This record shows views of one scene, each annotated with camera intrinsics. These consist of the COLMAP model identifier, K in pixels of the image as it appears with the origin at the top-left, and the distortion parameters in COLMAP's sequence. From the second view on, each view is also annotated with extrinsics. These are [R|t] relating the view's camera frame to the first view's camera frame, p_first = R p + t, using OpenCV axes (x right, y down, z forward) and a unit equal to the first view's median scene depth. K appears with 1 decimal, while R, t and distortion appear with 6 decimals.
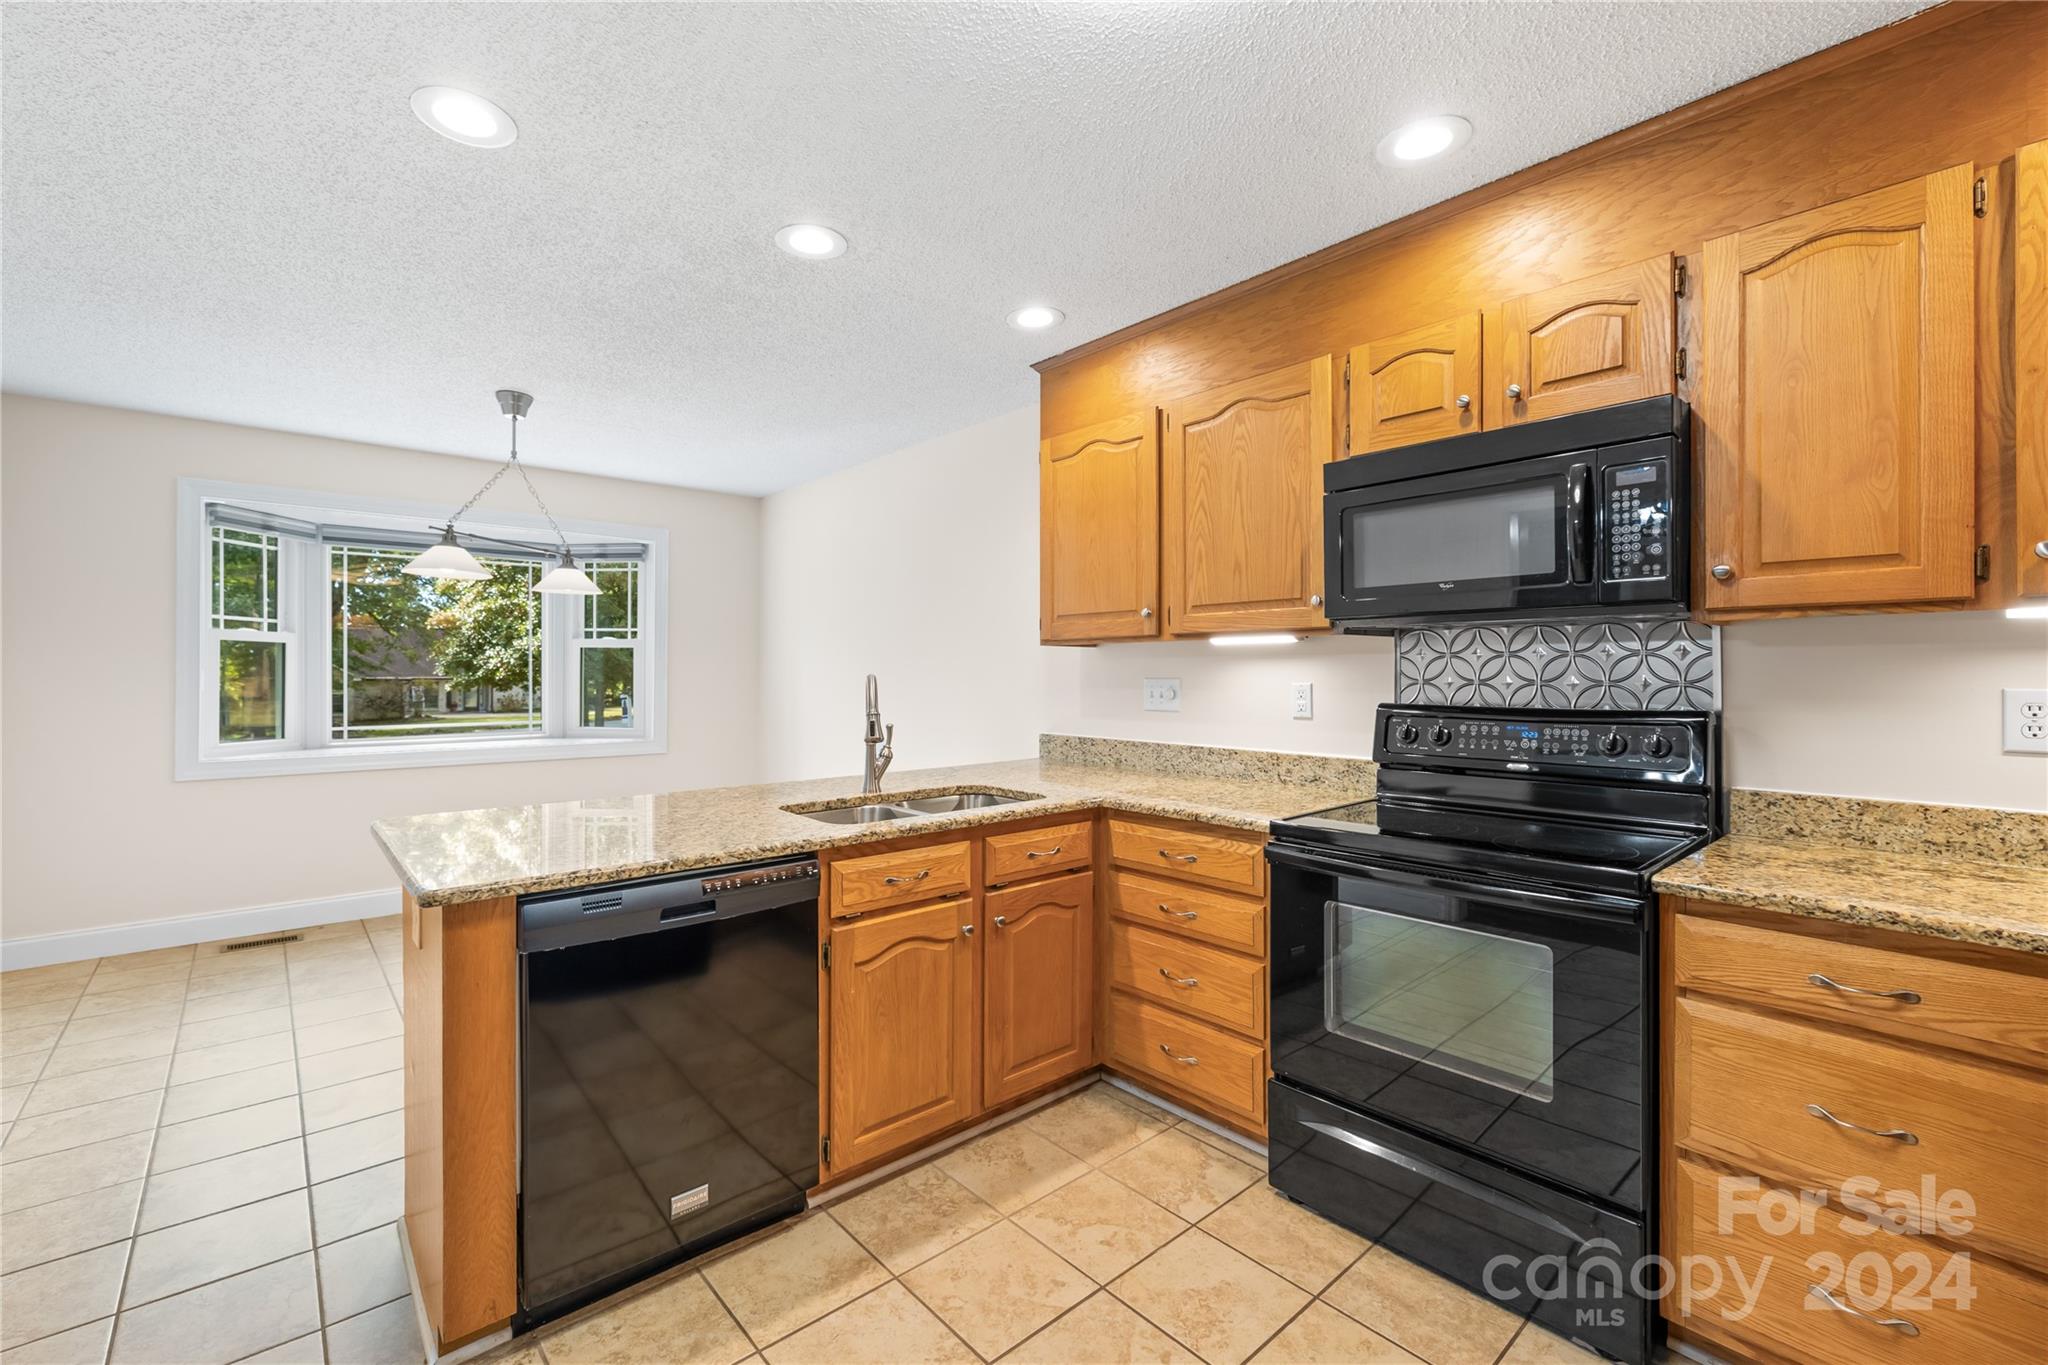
lens RADIAL K [[868.8, 0, 1020.0], [0, 868.8, 699.9], [0, 0, 1]] dist [-0.000575, 0.000029]
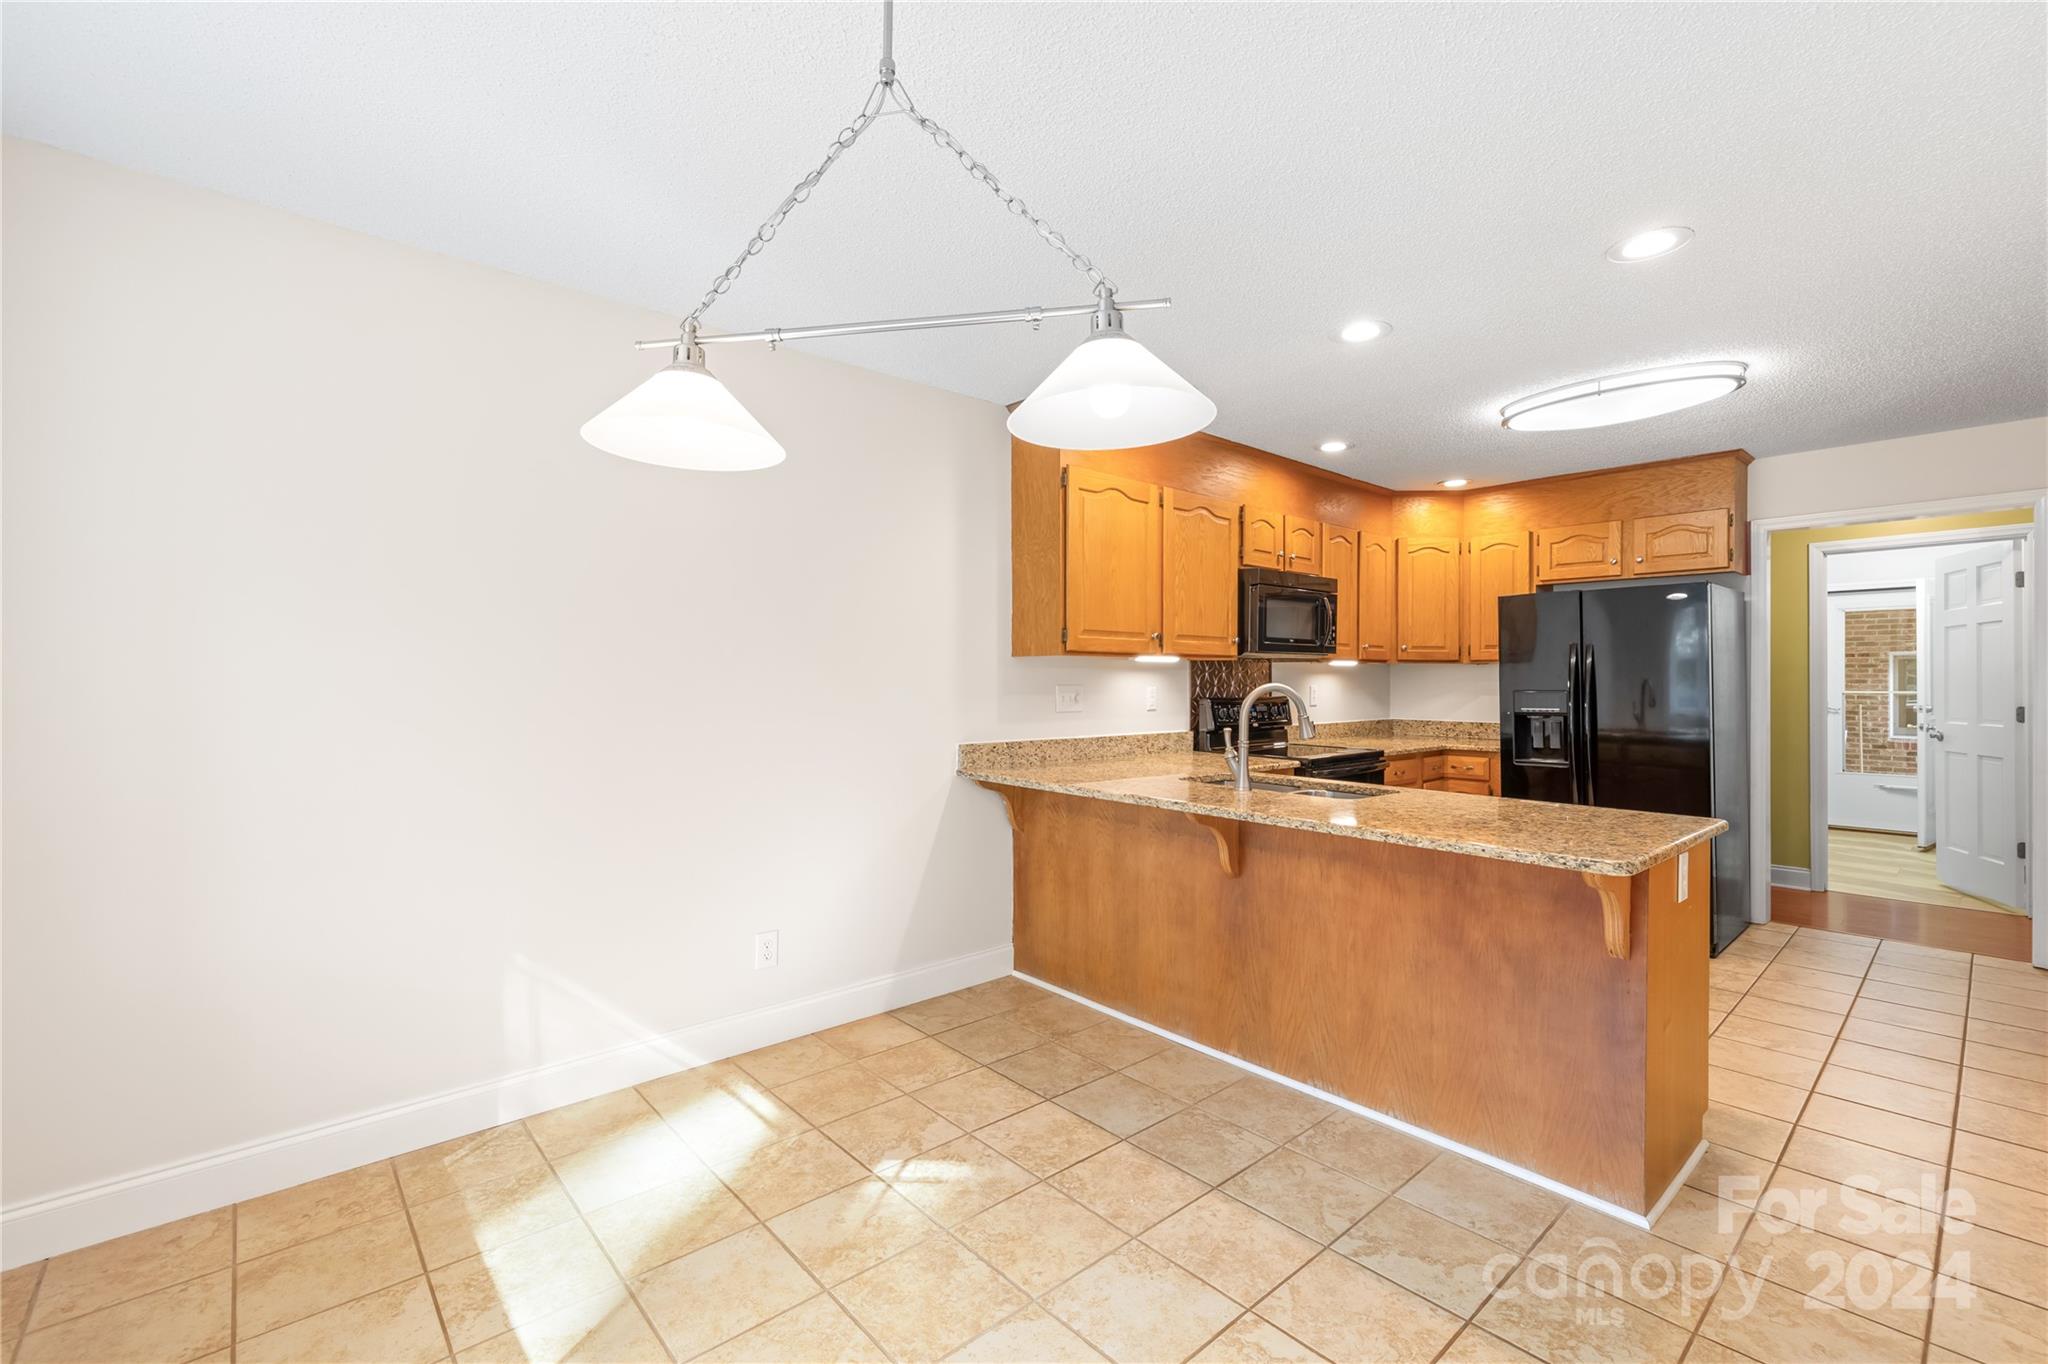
lens RADIAL K [[881.8, 0, 1020.6], [0, 881.8, 669.7], [0, 0, 1]] dist [0.001513, 0.000121]
pose [[0.003160, 0.006858, 0.999971, -1.000008], [0.026008, 0.999638, -0.006938, -0.036829], [-0.999657, 0.026029, 0.002981, 0.986035]]
